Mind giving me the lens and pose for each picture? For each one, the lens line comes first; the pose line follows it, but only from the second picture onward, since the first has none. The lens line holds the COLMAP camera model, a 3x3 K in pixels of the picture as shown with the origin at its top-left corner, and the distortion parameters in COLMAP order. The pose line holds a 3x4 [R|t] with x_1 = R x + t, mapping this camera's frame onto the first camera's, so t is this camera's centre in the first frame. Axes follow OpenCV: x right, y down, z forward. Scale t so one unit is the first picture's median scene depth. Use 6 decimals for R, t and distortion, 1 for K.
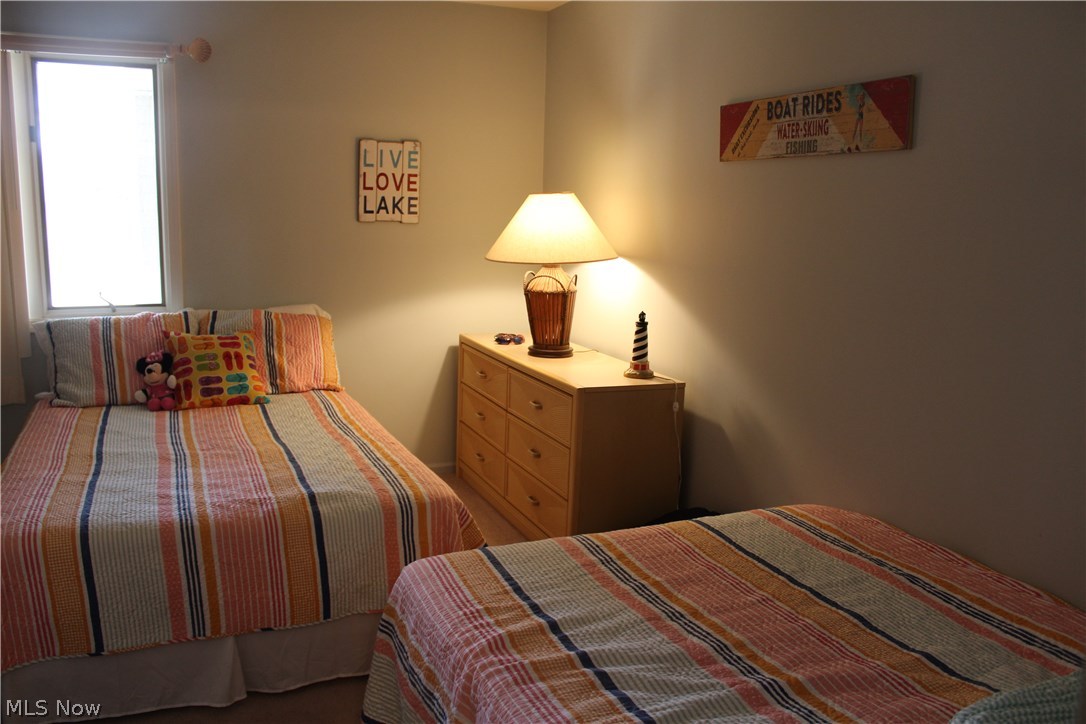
lens RADIAL K [[906.6, 0, 534.2], [0, 906.6, 370.9], [0, 0, 1]] dist [-0.155463, 0.116453]
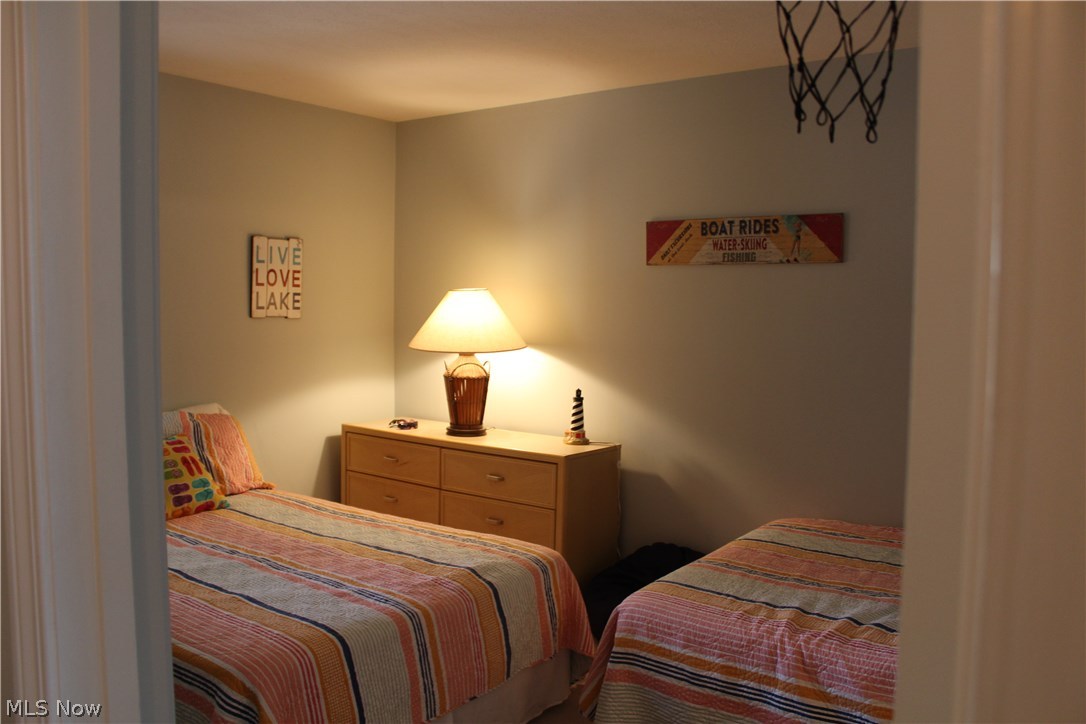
lens RADIAL K [[906.6, 0, 548.7], [0, 906.6, 365.6], [0, 0, 1]] dist [-0.155463, 0.116453]
pose [[0.857694, -0.046445, 0.512059, -0.501471], [0.095801, 0.992907, -0.070406, -0.015106], [-0.505157, 0.109443, 0.856060, -0.005628]]
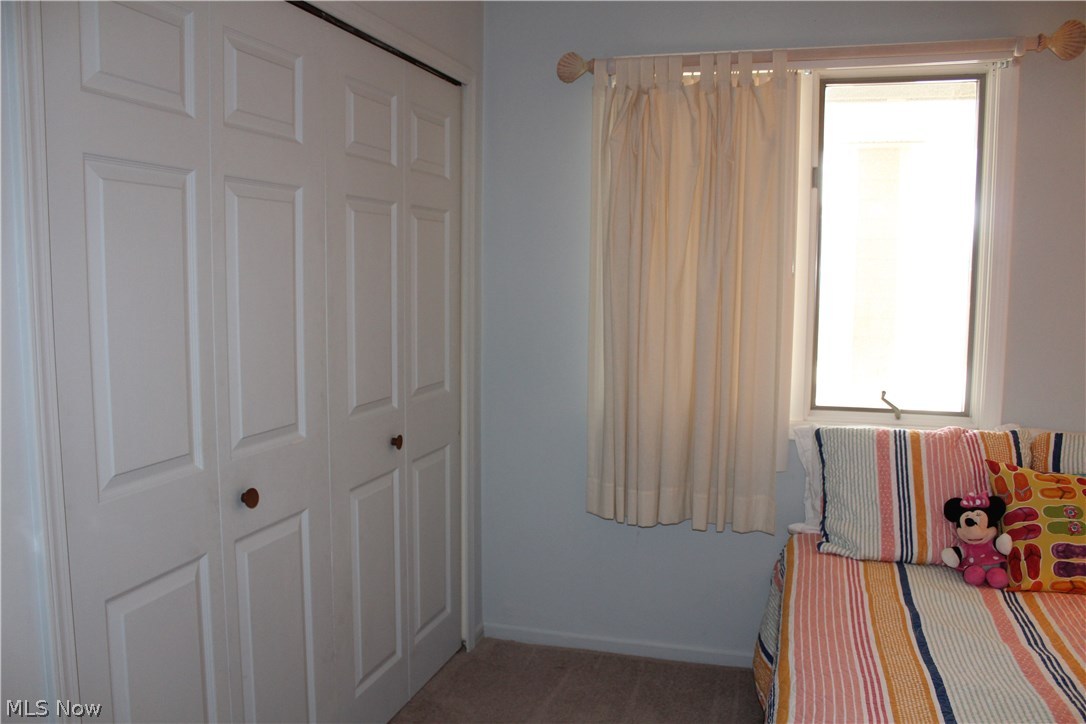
lens RADIAL K [[906.6, 0, 542.4], [0, 906.6, 361.5], [0, 0, 1]] dist [-0.155463, 0.116453]
pose [[0.772342, 0.052249, -0.633055, -0.273357], [-0.105524, 0.993317, -0.046759, -0.054356], [0.626381, 0.102916, 0.772693, 0.283537]]
